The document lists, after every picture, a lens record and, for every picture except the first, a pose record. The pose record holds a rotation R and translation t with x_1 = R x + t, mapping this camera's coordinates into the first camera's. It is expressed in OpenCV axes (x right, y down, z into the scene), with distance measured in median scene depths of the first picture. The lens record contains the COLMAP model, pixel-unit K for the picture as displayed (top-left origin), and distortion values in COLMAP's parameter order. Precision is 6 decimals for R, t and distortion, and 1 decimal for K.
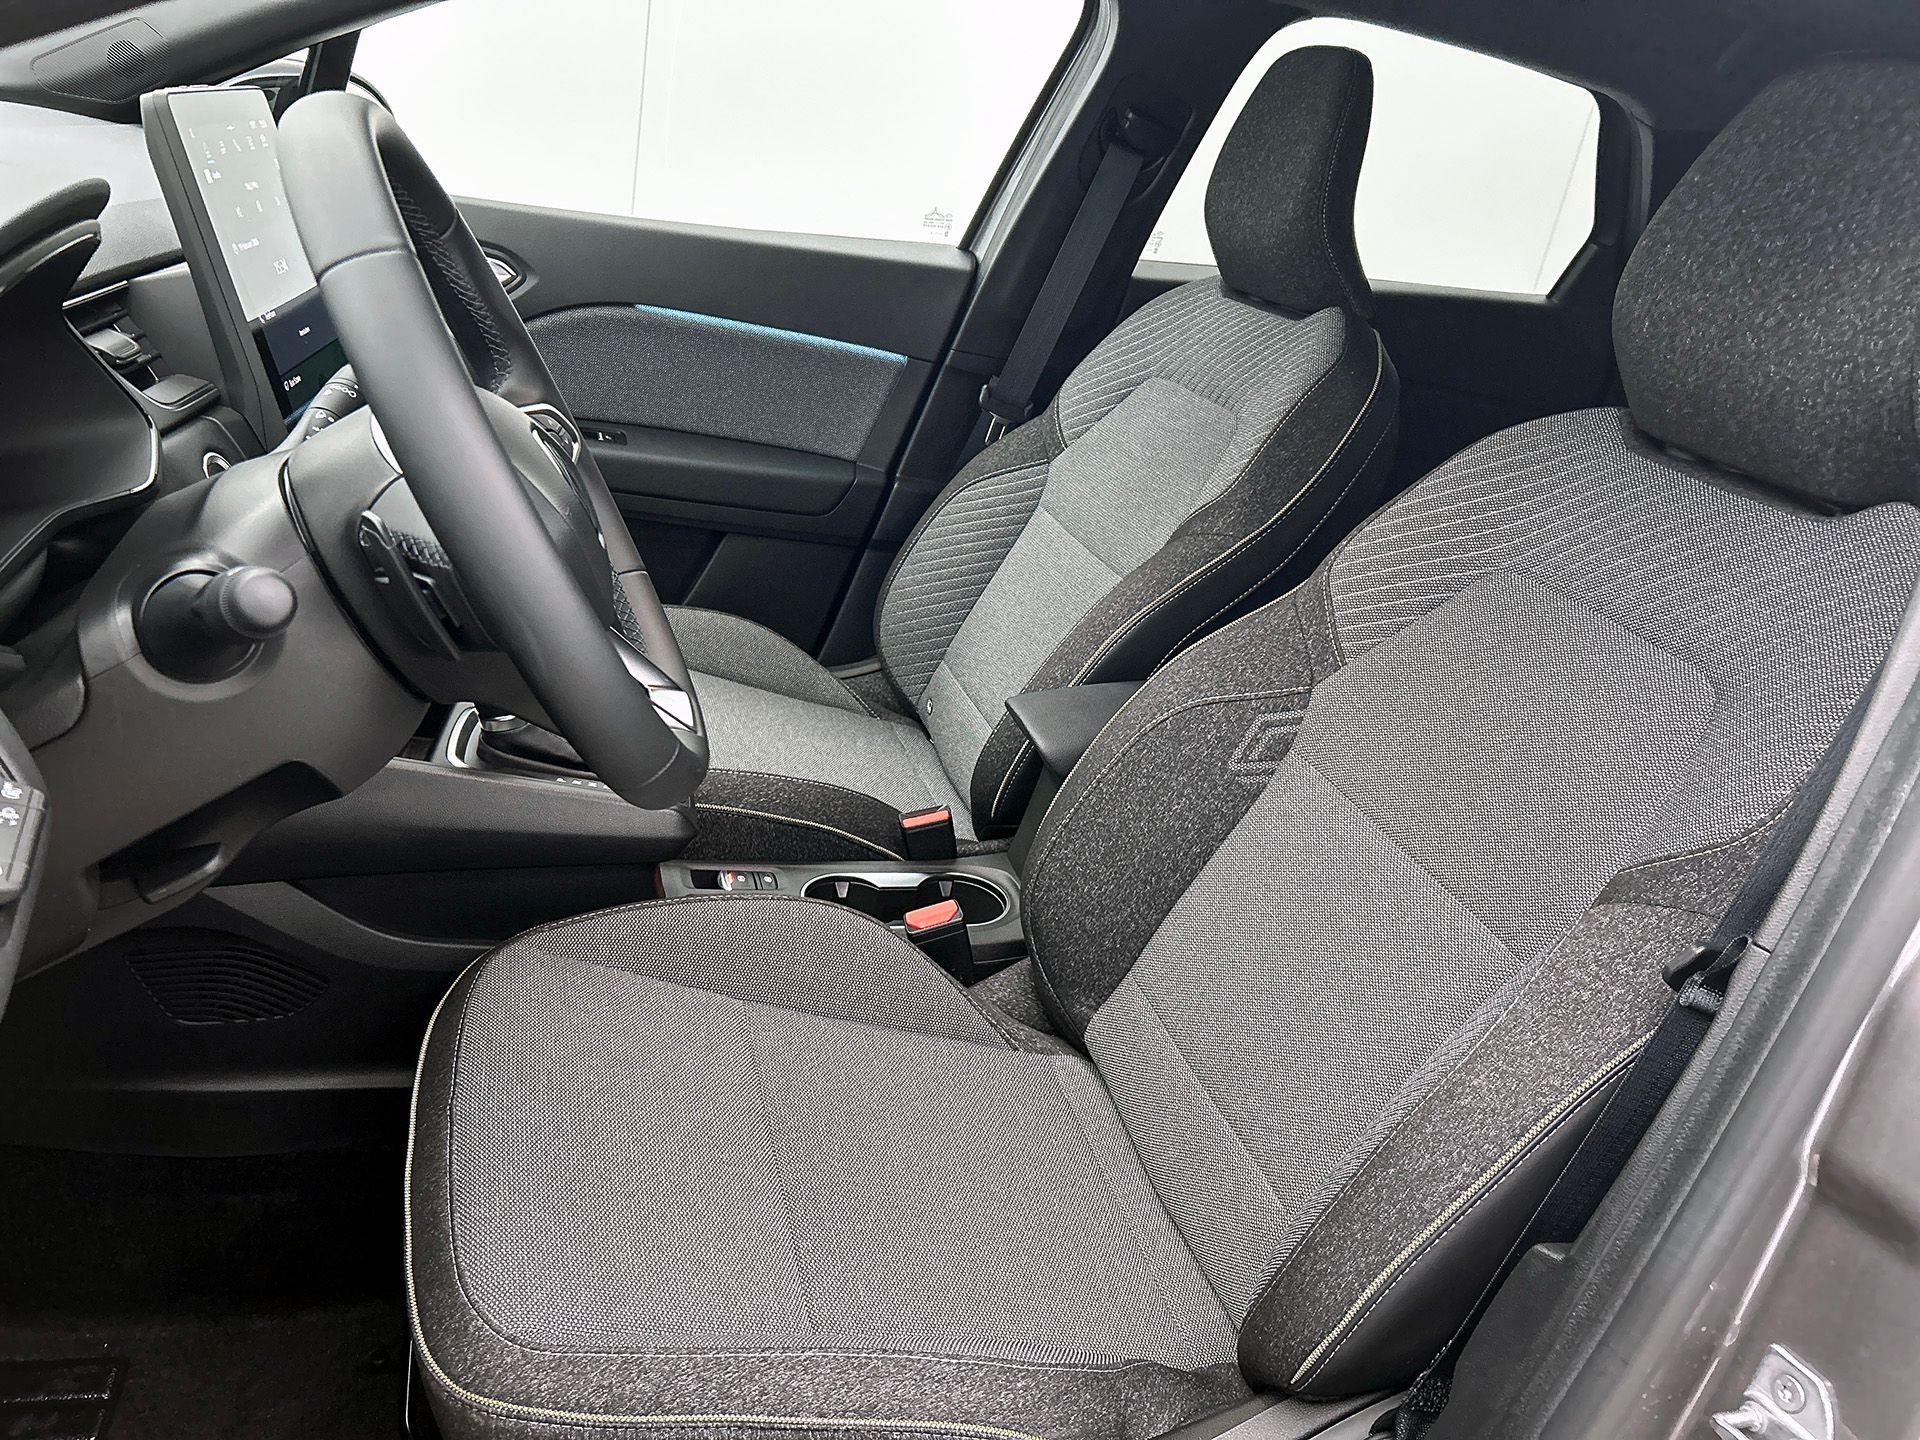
lens RADIAL K [[1329.2, 0, 960.0], [0, 1329.2, 720.0], [0, 0, 1]] dist [-0.048833, 0.001732]
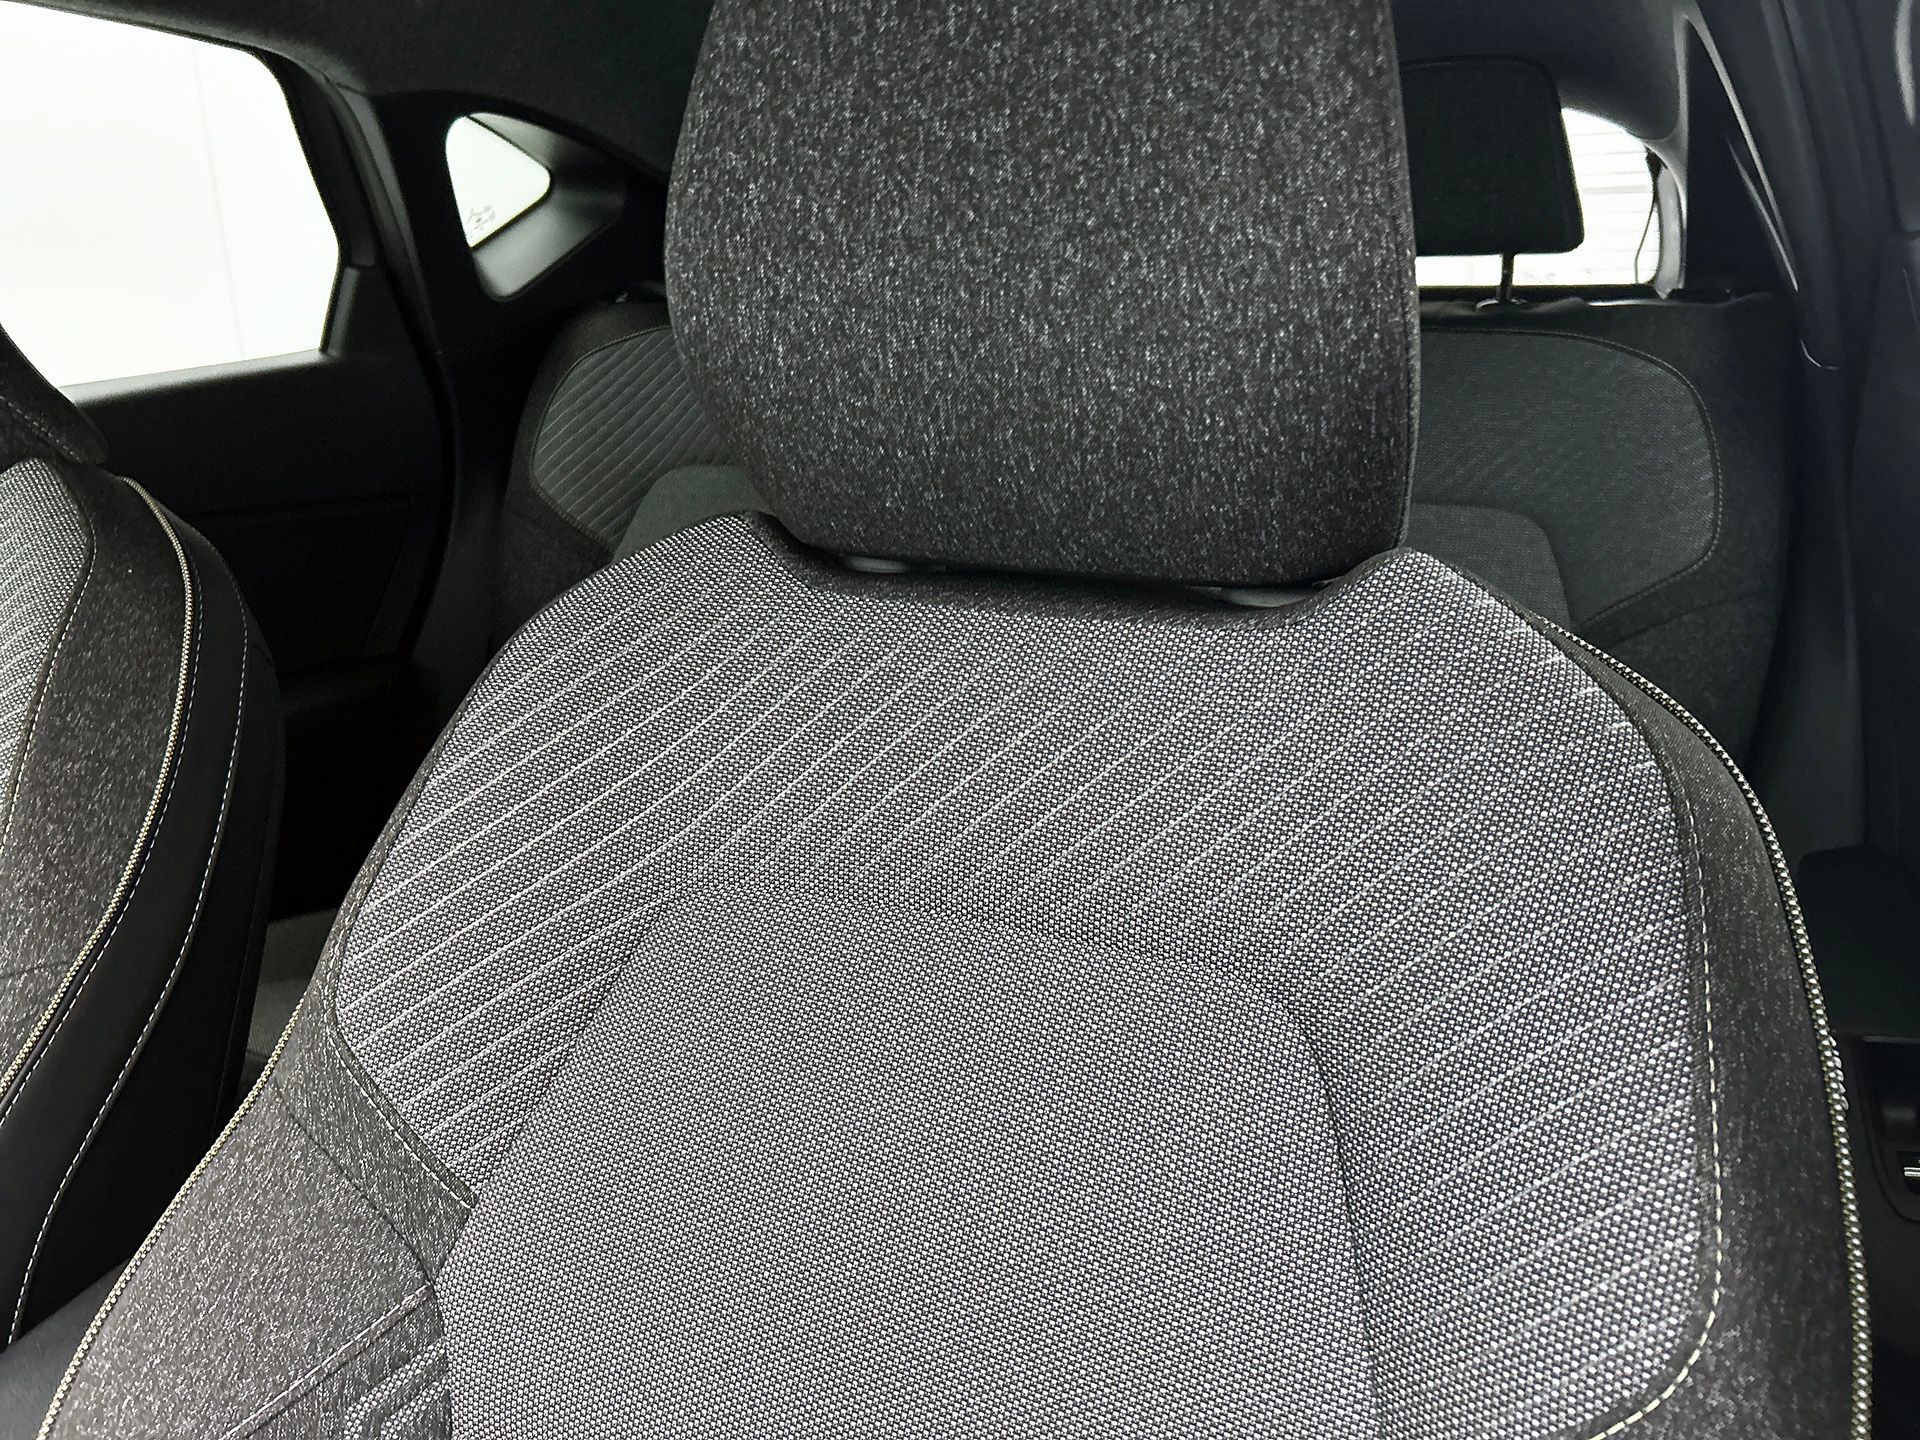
lens RADIAL K [[1337.0, 0, 959.3], [0, 1337.0, 748.3], [0, 0, 1]] dist [0.053986, -0.093956]
pose [[0.618048, -0.404363, 0.674172, 0.173991], [0.416925, 0.895632, 0.154976, -0.223508], [-0.666477, 0.185296, 0.722132, 0.632938]]
